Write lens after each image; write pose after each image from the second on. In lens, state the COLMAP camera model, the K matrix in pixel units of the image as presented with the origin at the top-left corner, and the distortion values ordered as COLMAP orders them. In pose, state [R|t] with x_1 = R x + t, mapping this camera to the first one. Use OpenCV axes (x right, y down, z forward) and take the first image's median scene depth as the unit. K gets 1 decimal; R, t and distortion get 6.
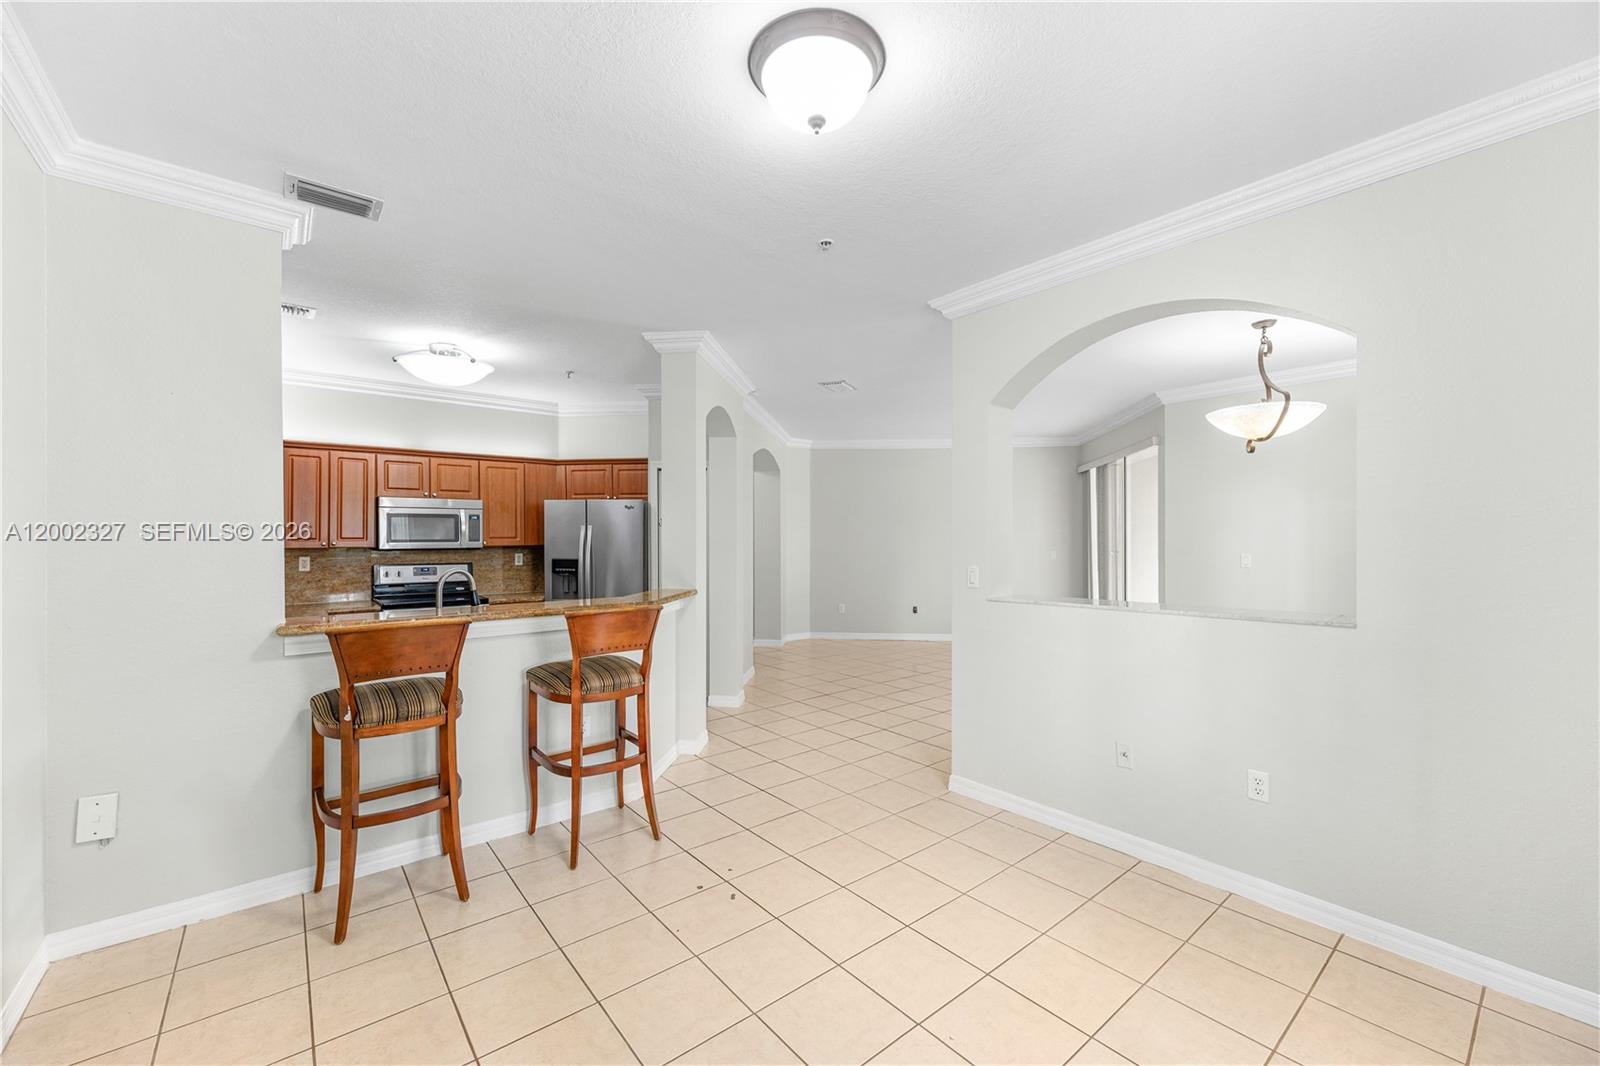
lens RADIAL K [[648.0, 0, 800.0], [0, 648.0, 533.0], [0, 0, 1]] dist [0.000370, -0.000014]
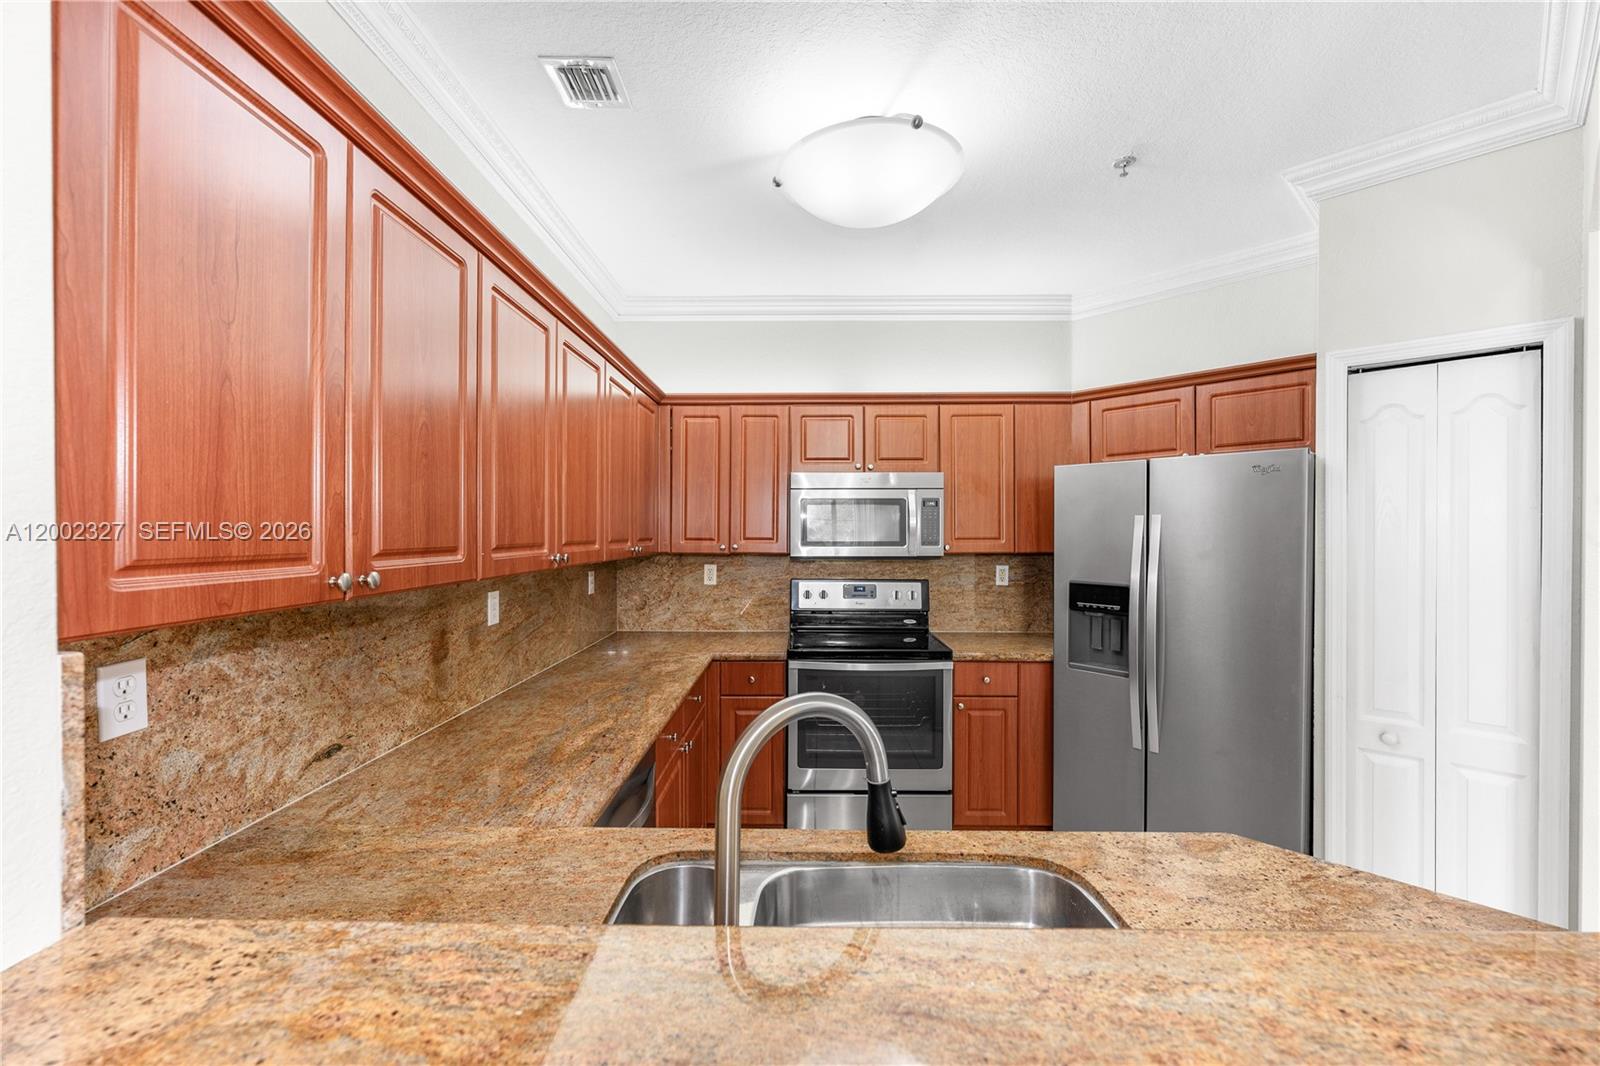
lens RADIAL K [[648.0, 0, 800.0], [0, 648.0, 533.0], [0, 0, 1]] dist [0.000370, -0.000014]
pose [[0.774742, 0.003560, -0.632267, -0.228607], [0.000461, 0.999981, 0.006196, -0.001260], [0.632277, -0.005092, 0.774726, 0.480751]]
